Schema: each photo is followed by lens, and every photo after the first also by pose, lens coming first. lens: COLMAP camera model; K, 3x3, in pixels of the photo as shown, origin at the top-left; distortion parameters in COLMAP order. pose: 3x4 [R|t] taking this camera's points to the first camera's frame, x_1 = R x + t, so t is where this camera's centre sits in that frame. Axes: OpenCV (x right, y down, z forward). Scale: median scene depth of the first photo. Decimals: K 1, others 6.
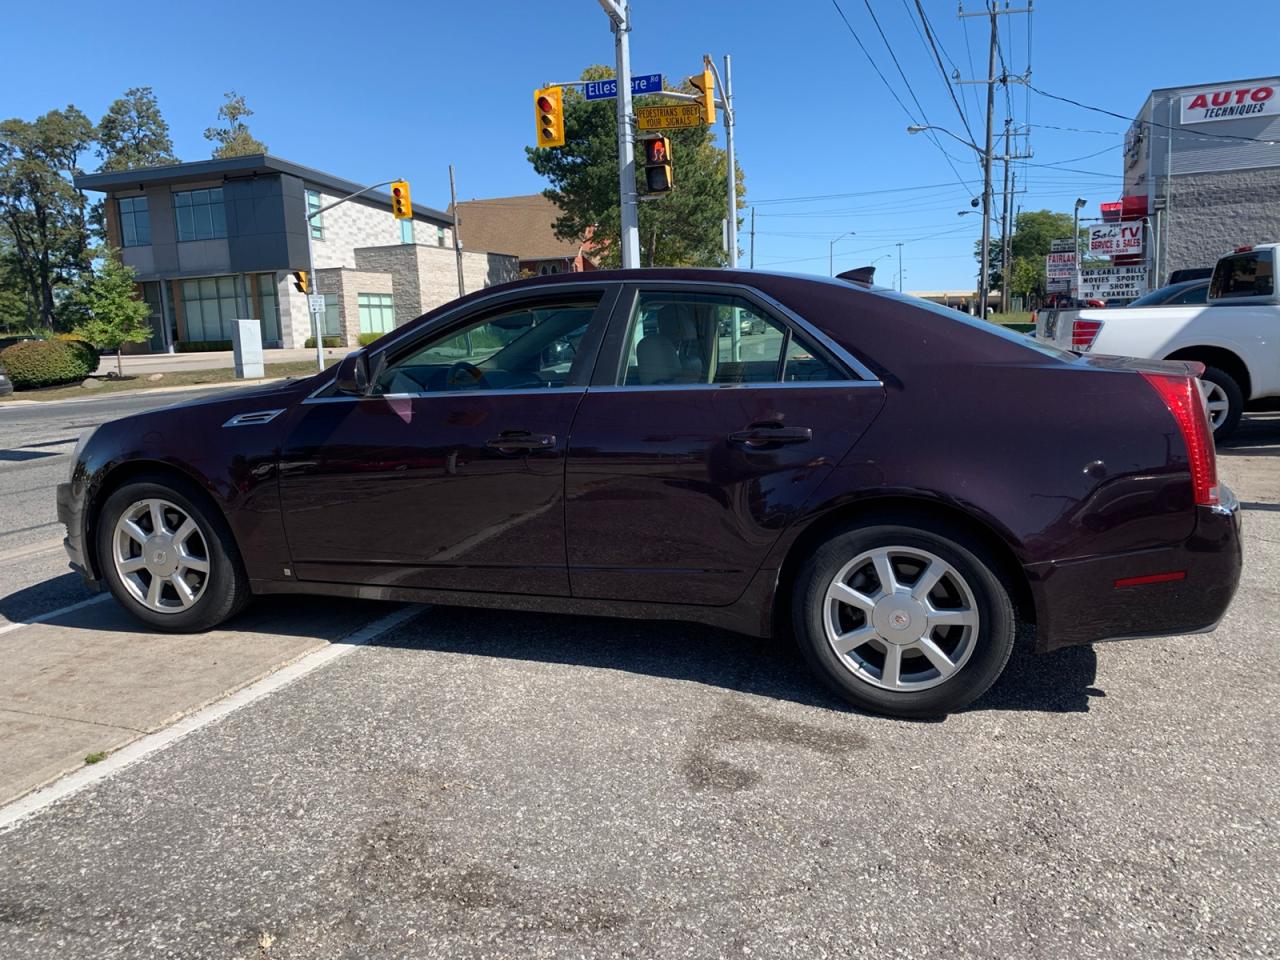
lens RADIAL K [[978.6, 0, 645.3], [0, 978.6, 488.4], [0, 0, 1]] dist [0.023568, -0.019423]
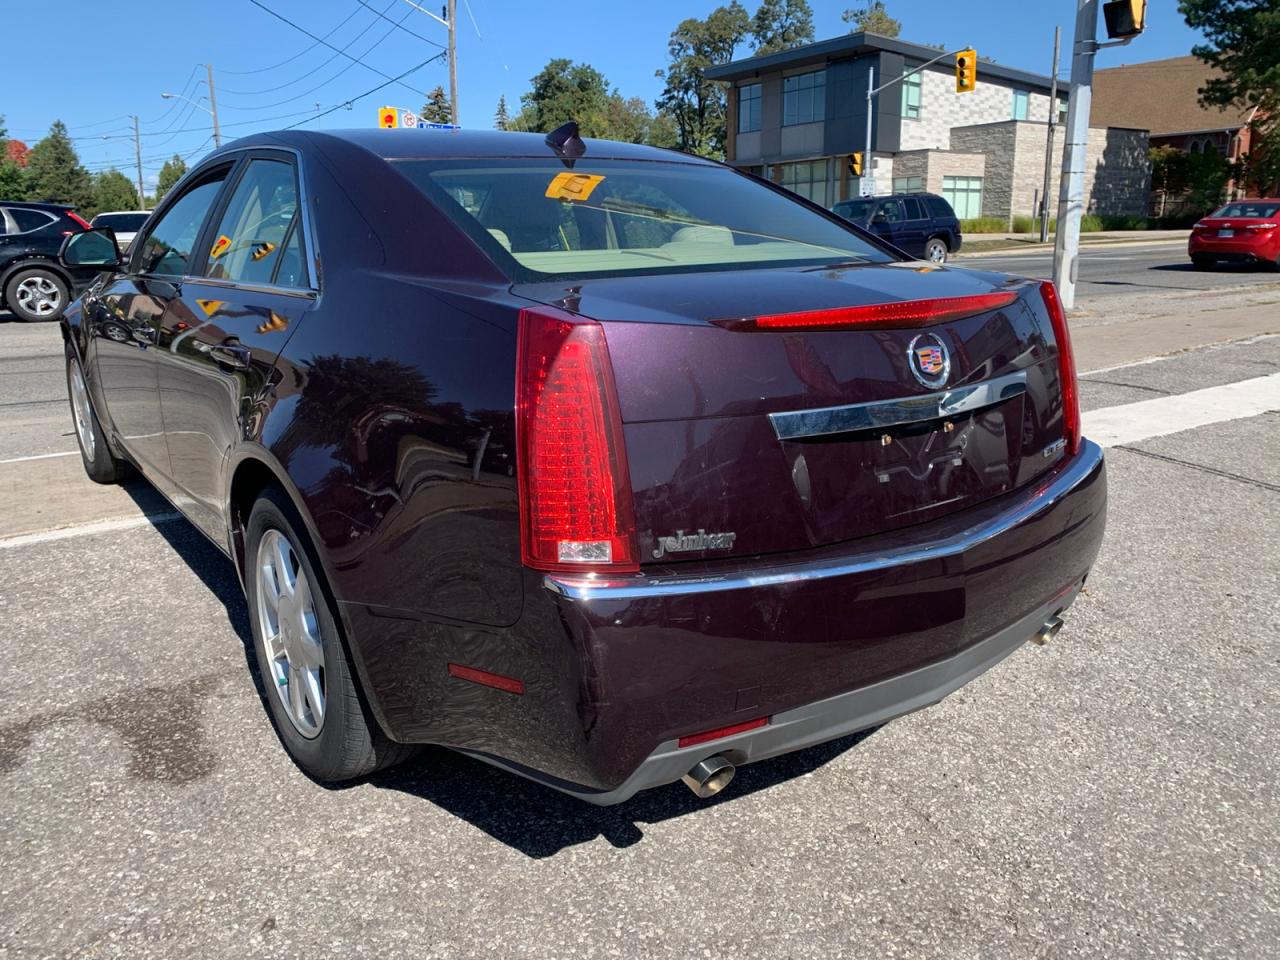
lens RADIAL K [[978.6, 0, 633.0], [0, 978.6, 477.1], [0, 0, 1]] dist [0.023568, -0.019423]
pose [[0.807599, 0.171881, -0.564128, 0.131534], [-0.114444, 0.984077, 0.135998, -0.015974], [0.578521, -0.045271, 0.814411, 0.089302]]
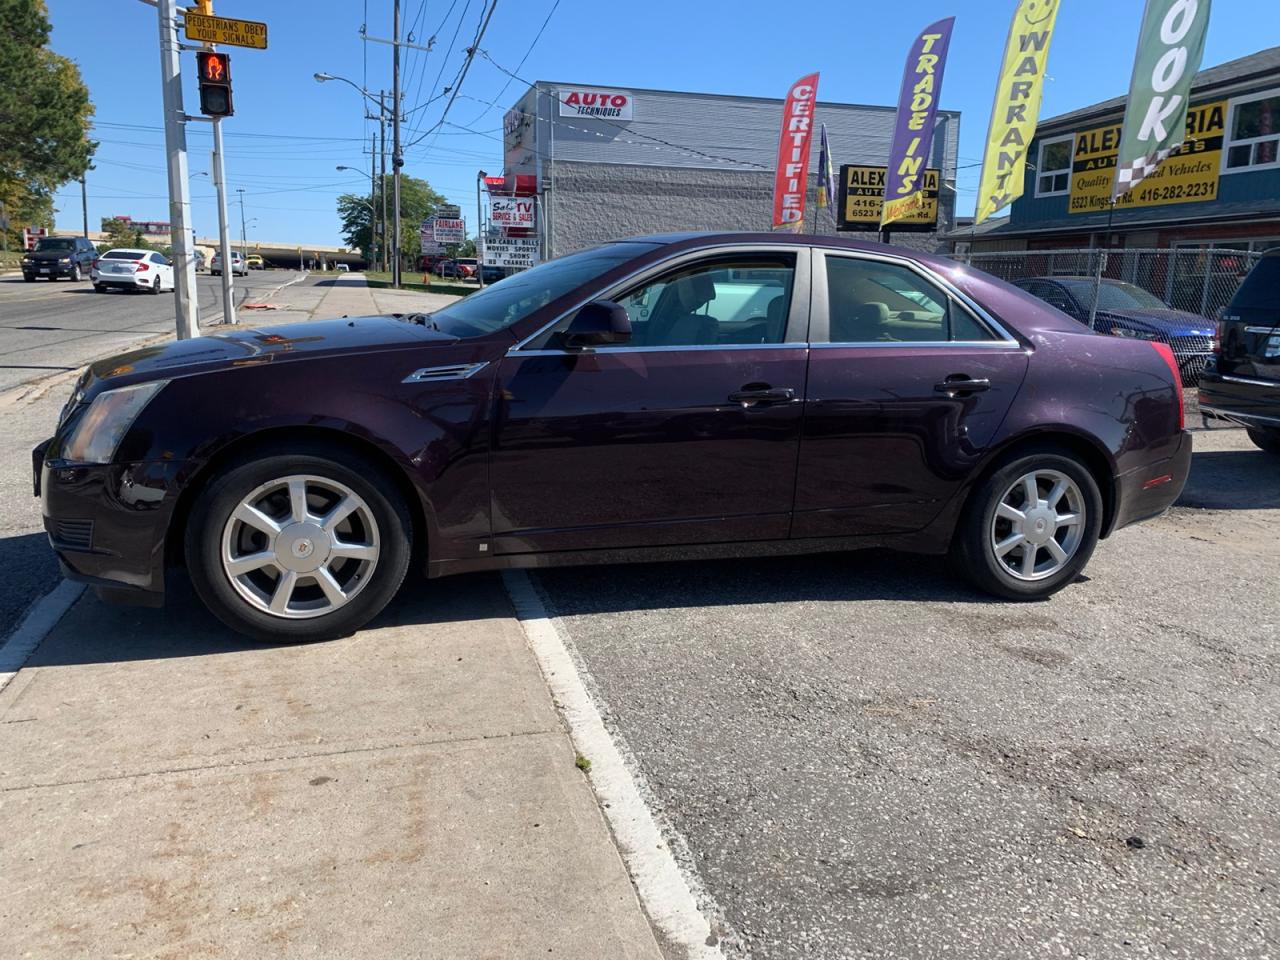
lens RADIAL K [[978.6, 0, 639.1], [0, 978.6, 481.5], [0, 0, 1]] dist [0.023568, -0.019423]
pose [[0.804013, -0.065381, 0.591006, -0.148202], [0.043367, 0.997737, 0.051379, -0.002593], [-0.593028, -0.015679, 0.805029, 0.040332]]
